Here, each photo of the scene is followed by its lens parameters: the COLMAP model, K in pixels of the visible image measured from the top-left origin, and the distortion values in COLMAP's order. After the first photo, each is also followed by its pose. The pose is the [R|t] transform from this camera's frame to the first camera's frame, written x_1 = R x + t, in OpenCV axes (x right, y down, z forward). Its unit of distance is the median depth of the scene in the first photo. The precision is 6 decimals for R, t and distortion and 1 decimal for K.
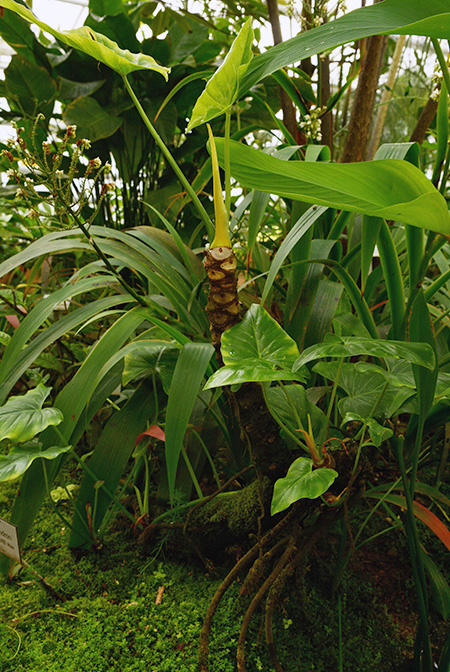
lens RADIAL K [[613.1, 0, 225.0], [0, 613.1, 336.0], [0, 0, 1]] dist [-0.013618, -0.002834]
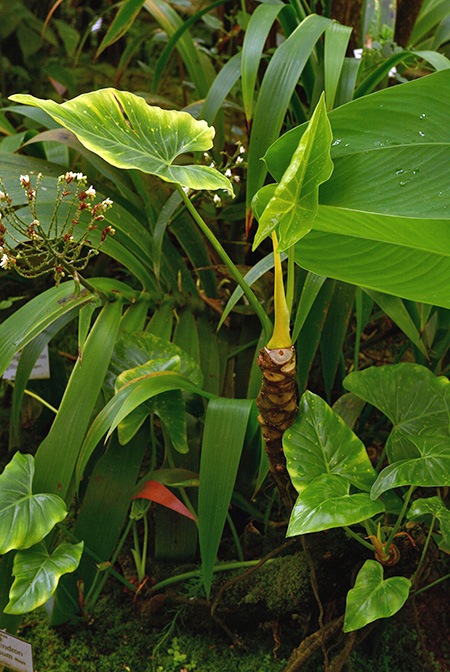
lens RADIAL K [[1165.9, 0, 225.0], [0, 1165.9, 336.0], [0, 0, 1]] dist [0.130102, 0.065164]
pose [[0.986307, -0.066985, 0.150706, -0.311655], [0.020423, 0.956376, 0.291425, -0.604699], [-0.163652, -0.284357, 0.944648, -0.503782]]
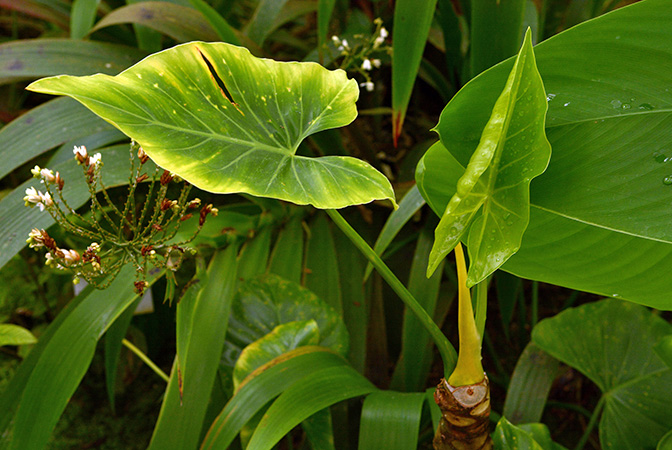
lens RADIAL K [[1165.9, 0, 336.0], [0, 1165.9, 225.0], [0, 0, 1]] dist [0.130102, 0.065164]
pose [[0.982376, -0.137067, 0.127084, -0.240704], [0.076171, 0.914447, 0.397473, -0.701539], [-0.170692, -0.380788, 0.908771, 0.050647]]
